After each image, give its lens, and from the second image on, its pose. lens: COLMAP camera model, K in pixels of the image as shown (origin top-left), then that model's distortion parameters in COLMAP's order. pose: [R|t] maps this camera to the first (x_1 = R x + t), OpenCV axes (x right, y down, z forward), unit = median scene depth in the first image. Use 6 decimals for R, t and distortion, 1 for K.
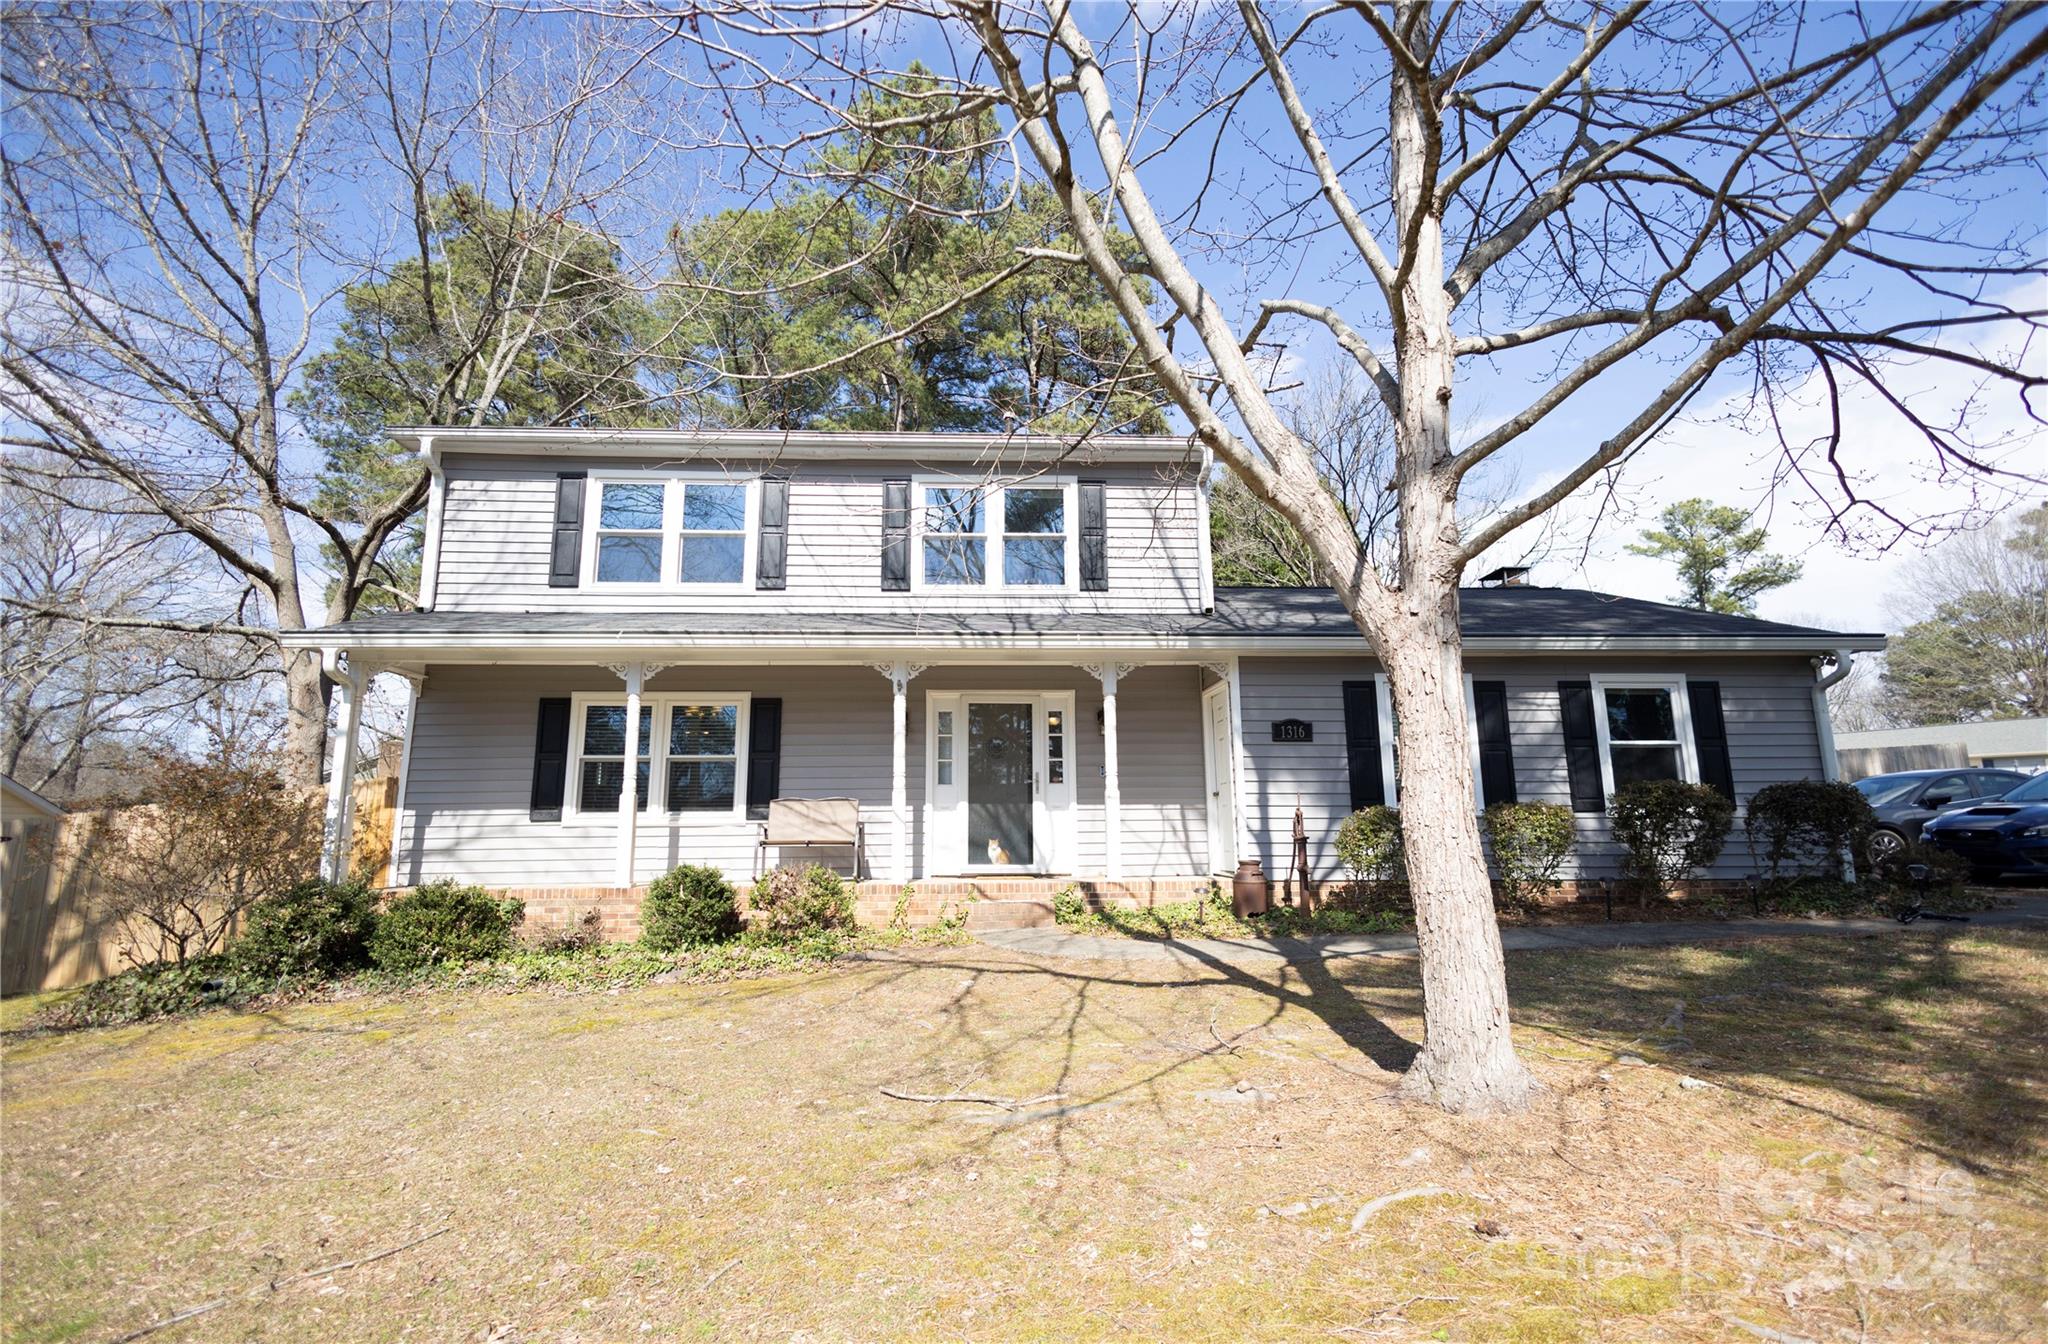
lens RADIAL K [[947.2, 0, 1017.3], [0, 947.2, 662.0], [0, 0, 1]] dist [0.006296, -0.000034]
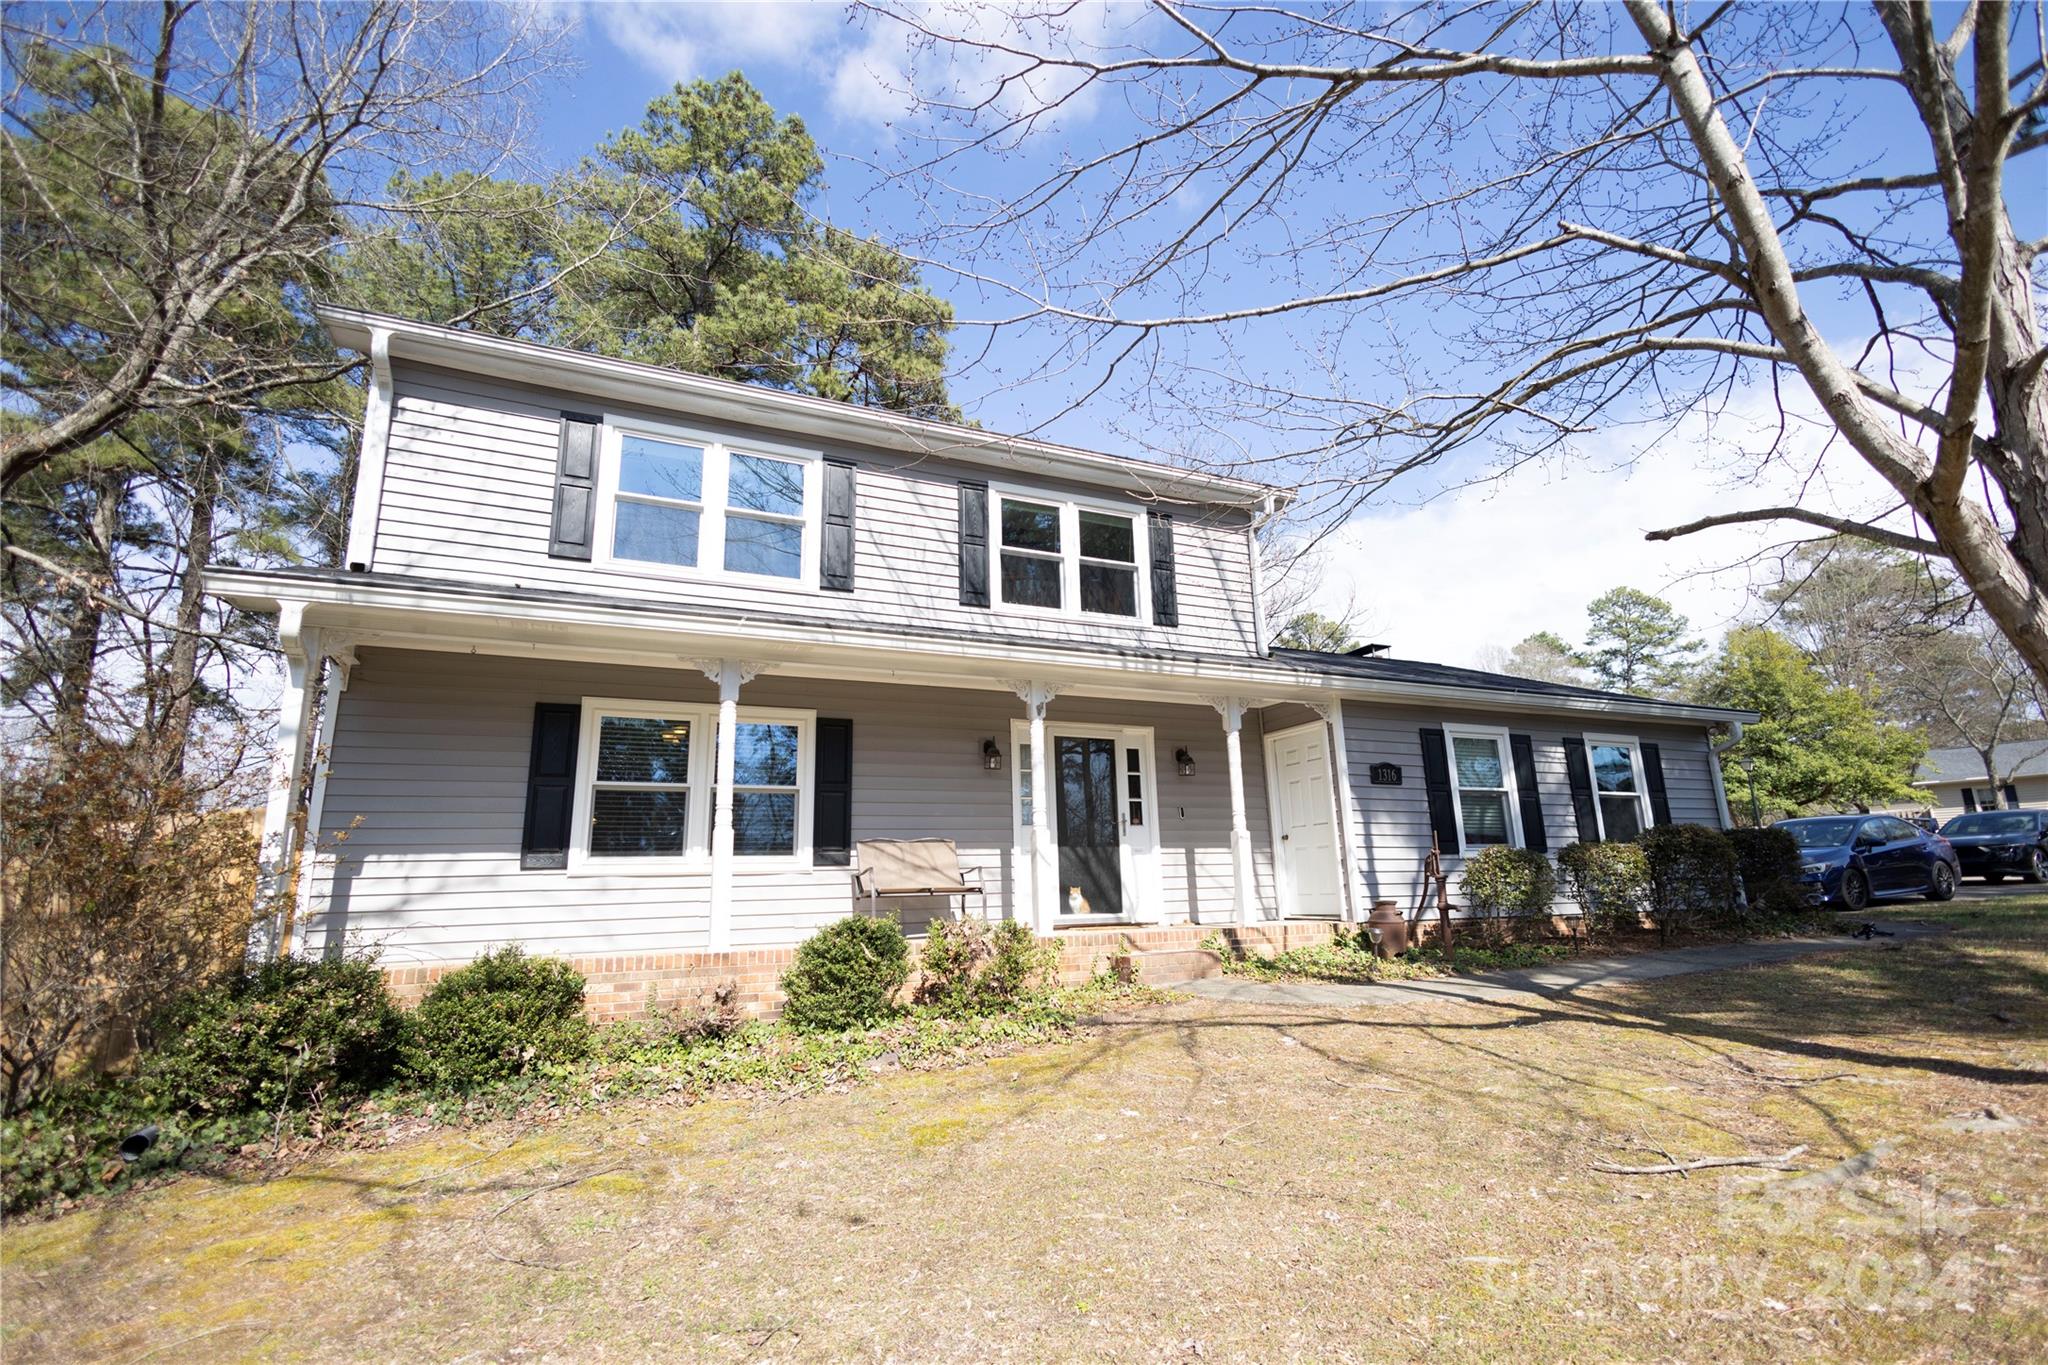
lens RADIAL K [[925.5, 0, 1024.0], [0, 925.5, 682.5], [0, 0, 1]] dist [0.008498, -0.004231]
pose [[0.931099, 0.065192, 0.358894, -0.405767], [-0.046578, 0.997094, -0.060278, 0.048025], [-0.361781, 0.039408, 0.931430, 0.183603]]
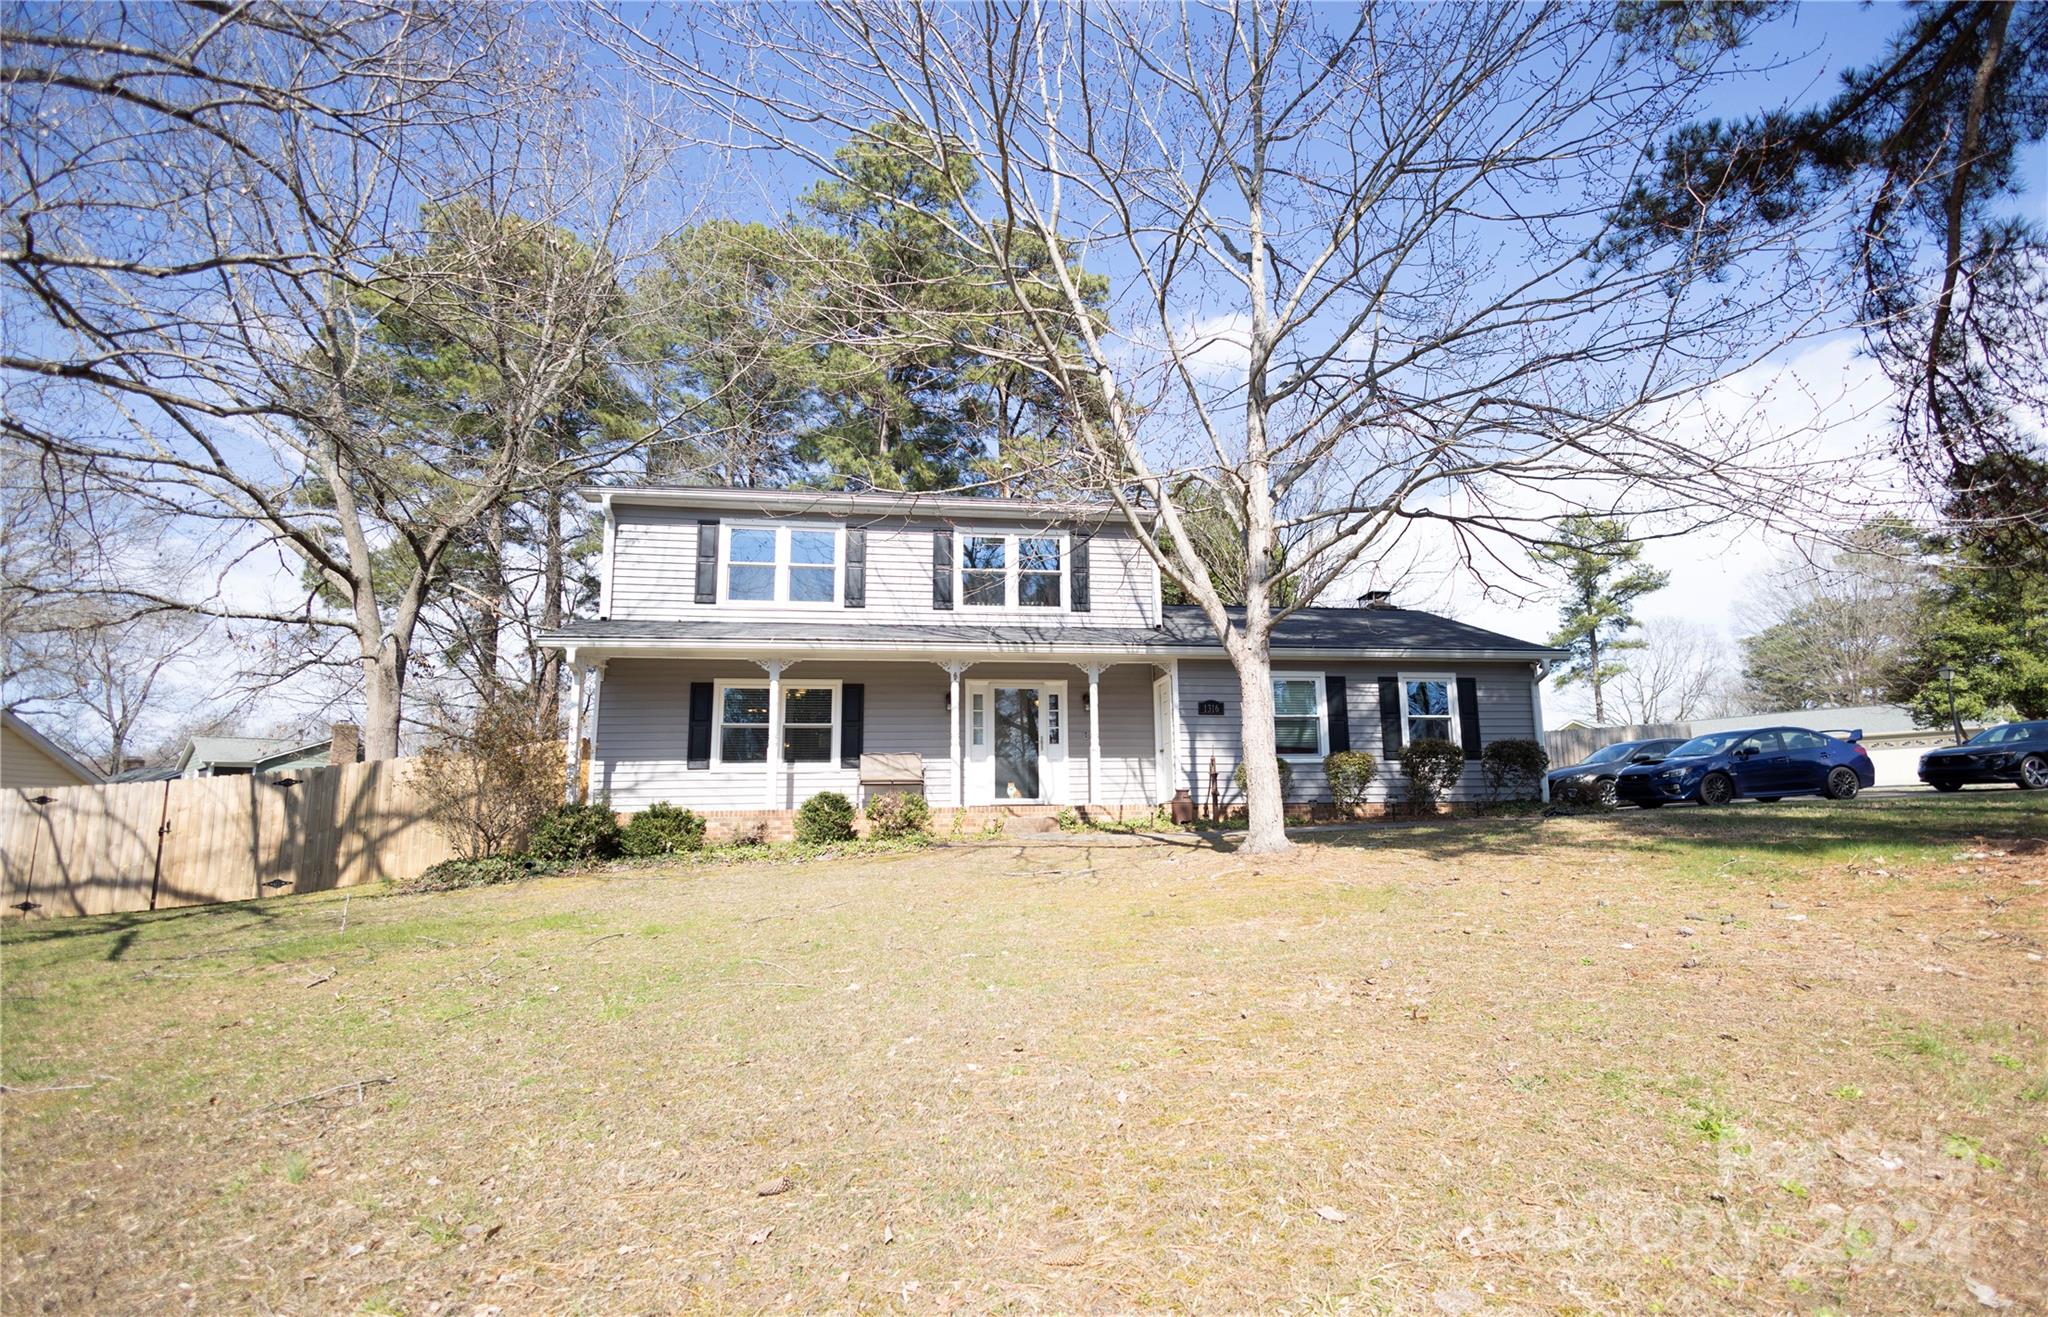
lens RADIAL K [[978.1, 0, 1071.5], [0, 978.1, 662.9], [0, 0, 1]] dist [-0.000326, 0.000143]
pose [[0.993332, 0.010161, 0.114838, -0.108592], [-0.011720, 0.999848, 0.012911, -0.016290], [-0.114690, -0.014171, 0.993300, -0.502389]]
